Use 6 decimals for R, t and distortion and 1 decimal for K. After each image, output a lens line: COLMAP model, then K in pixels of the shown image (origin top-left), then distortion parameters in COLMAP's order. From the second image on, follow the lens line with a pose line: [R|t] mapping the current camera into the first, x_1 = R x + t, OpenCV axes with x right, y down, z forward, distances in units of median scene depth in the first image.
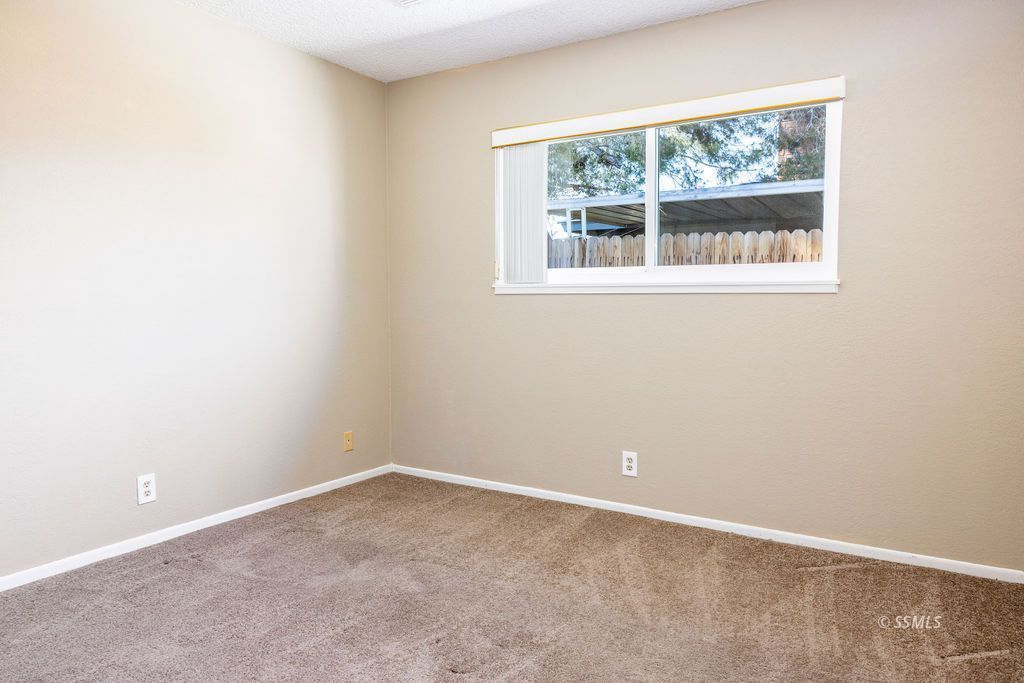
lens RADIAL K [[694.7, 0, 512.1], [0, 694.7, 344.1], [0, 0, 1]] dist [-0.000065, 0.002315]
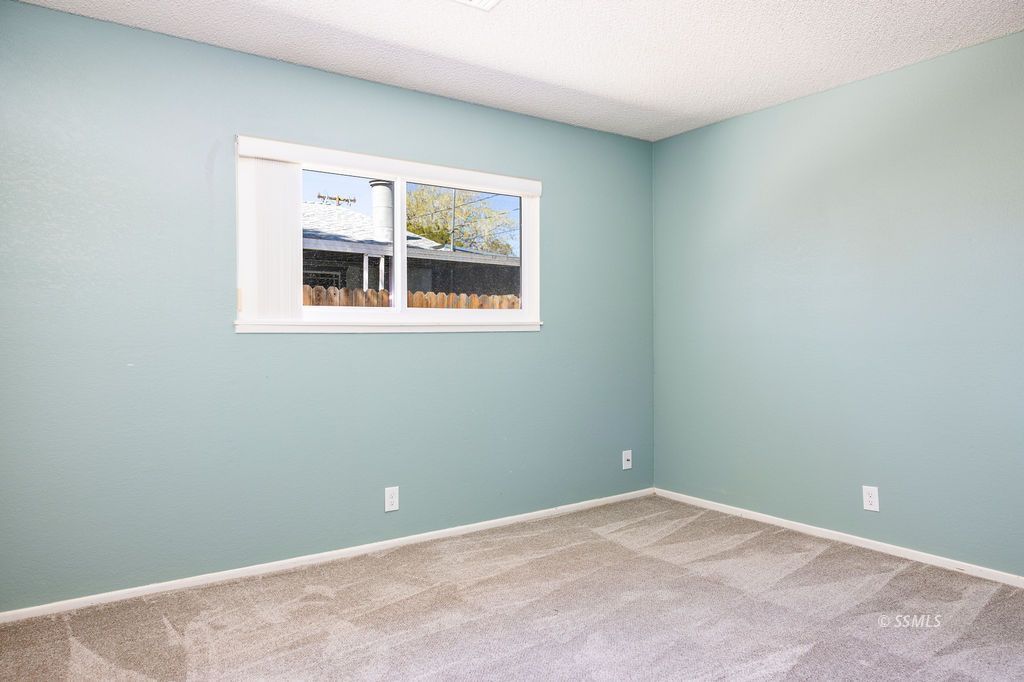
lens RADIAL K [[694.7, 0, 511.6], [0, 694.7, 336.3], [0, 0, 1]] dist [-0.000065, 0.002315]
pose [[0.370024, -0.005321, 0.929007, -0.790740], [0.070580, 0.997255, -0.022400, -0.033801], [-0.926337, 0.073857, 0.369383, 0.490673]]
